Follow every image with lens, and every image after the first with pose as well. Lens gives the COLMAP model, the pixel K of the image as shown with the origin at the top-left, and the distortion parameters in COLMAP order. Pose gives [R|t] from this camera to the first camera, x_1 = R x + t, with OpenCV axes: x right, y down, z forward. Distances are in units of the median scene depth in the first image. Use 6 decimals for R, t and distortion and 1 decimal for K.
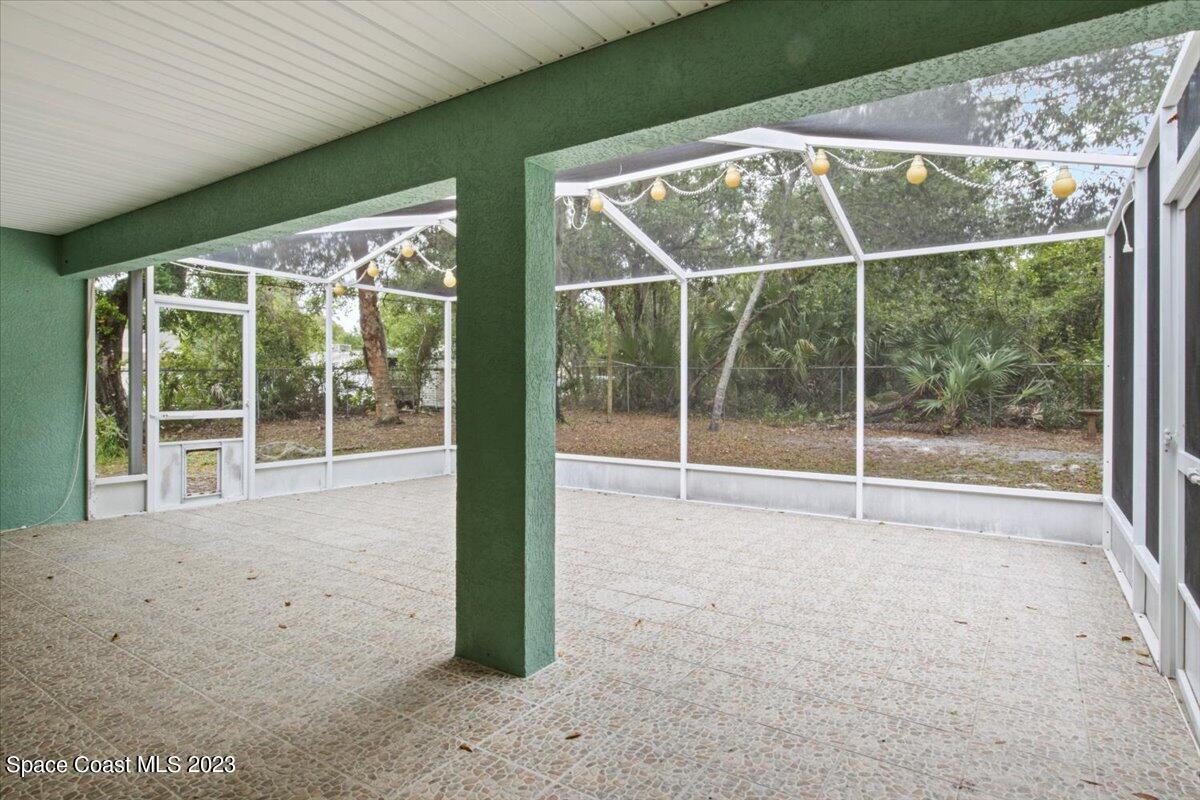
lens RADIAL K [[645.0, 0, 599.1], [0, 645.0, 385.8], [0, 0, 1]] dist [-0.003354, -0.000183]
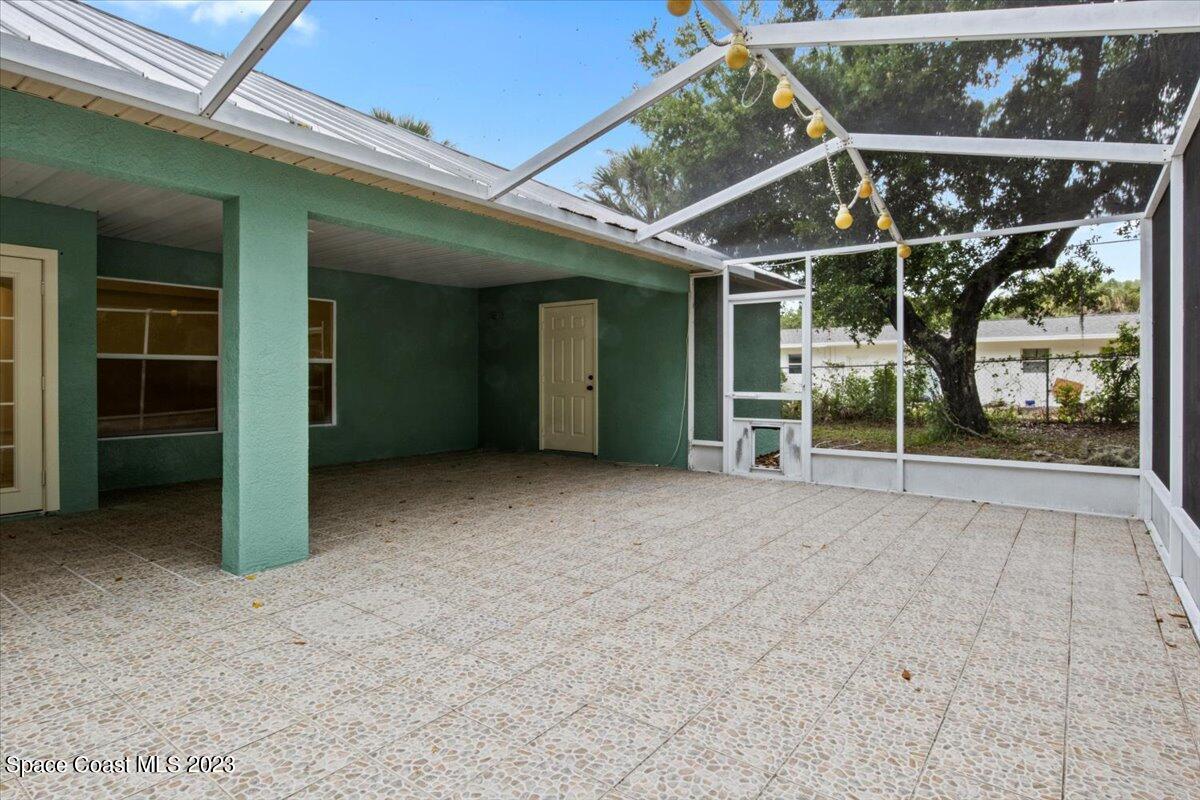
lens RADIAL K [[645.0, 0, 599.1], [0, 645.0, 385.8], [0, 0, 1]] dist [-0.003354, -0.000183]
pose [[-0.050252, 0.008279, -0.998702, 0.776630], [0.003540, 0.999961, 0.008112, 0.026071], [0.998730, -0.003127, -0.050279, 1.179054]]
